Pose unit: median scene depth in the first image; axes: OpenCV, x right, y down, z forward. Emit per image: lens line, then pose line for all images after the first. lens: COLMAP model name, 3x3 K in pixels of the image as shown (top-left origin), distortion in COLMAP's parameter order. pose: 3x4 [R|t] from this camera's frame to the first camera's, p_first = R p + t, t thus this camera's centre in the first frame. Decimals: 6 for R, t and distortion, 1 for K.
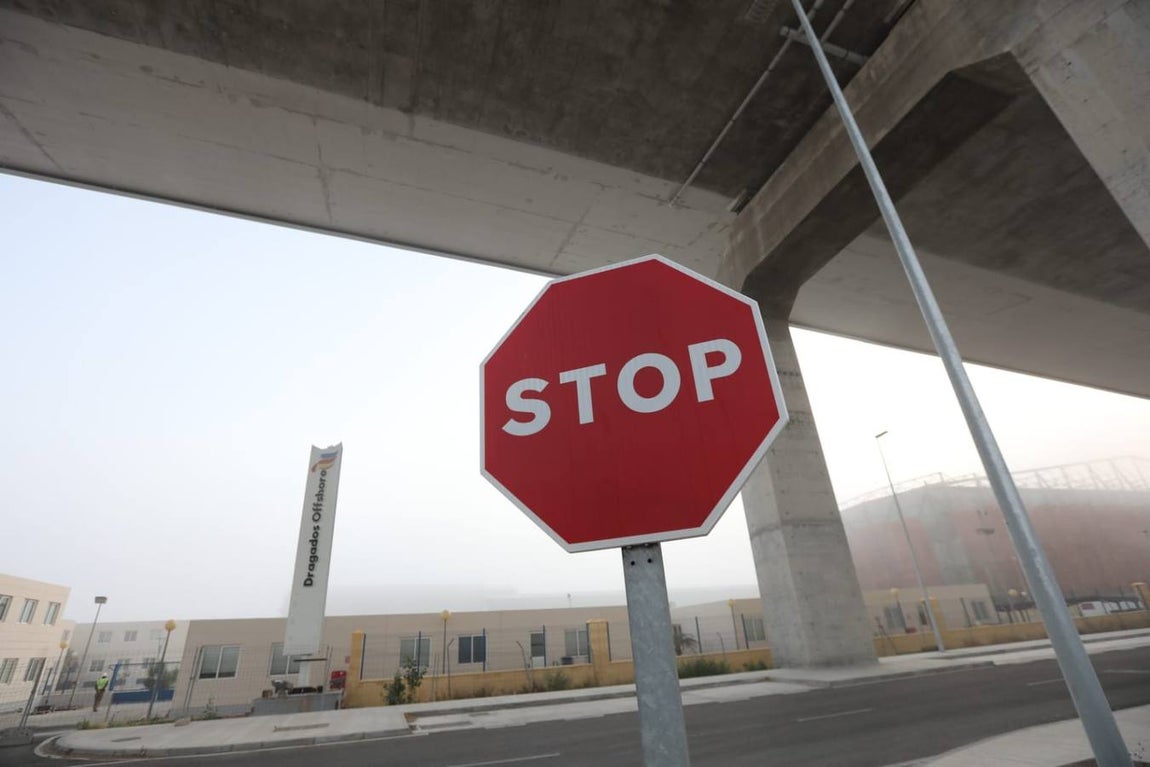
lens RADIAL K [[534.2, 0, 574.8], [0, 534.2, 385.3], [0, 0, 1]] dist [0.000298, 0.001061]
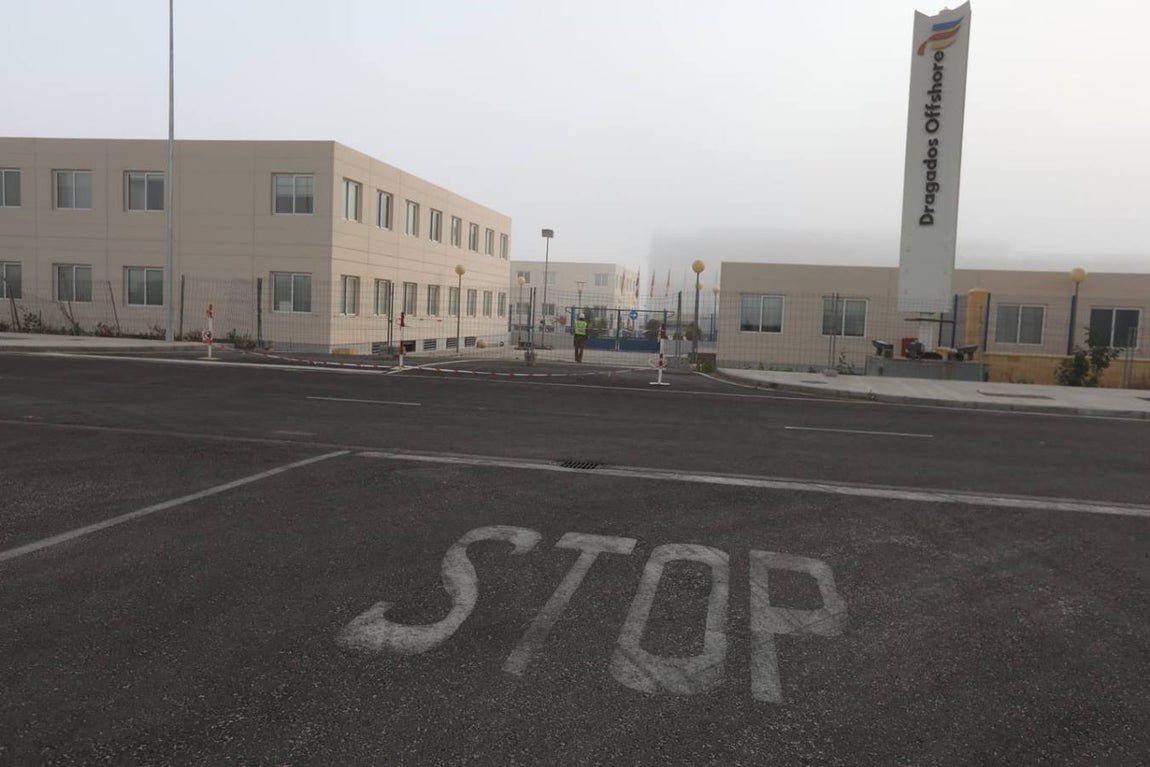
lens RADIAL K [[906.1, 0, 574.4], [0, 906.1, 381.9], [0, 0, 1]] dist [-0.003757, -0.001742]
pose [[0.853339, 0.118156, -0.507791, -0.252506], [0.152402, 0.874905, 0.459690, -0.058629], [0.498584, -0.469660, 0.728583, -0.185719]]
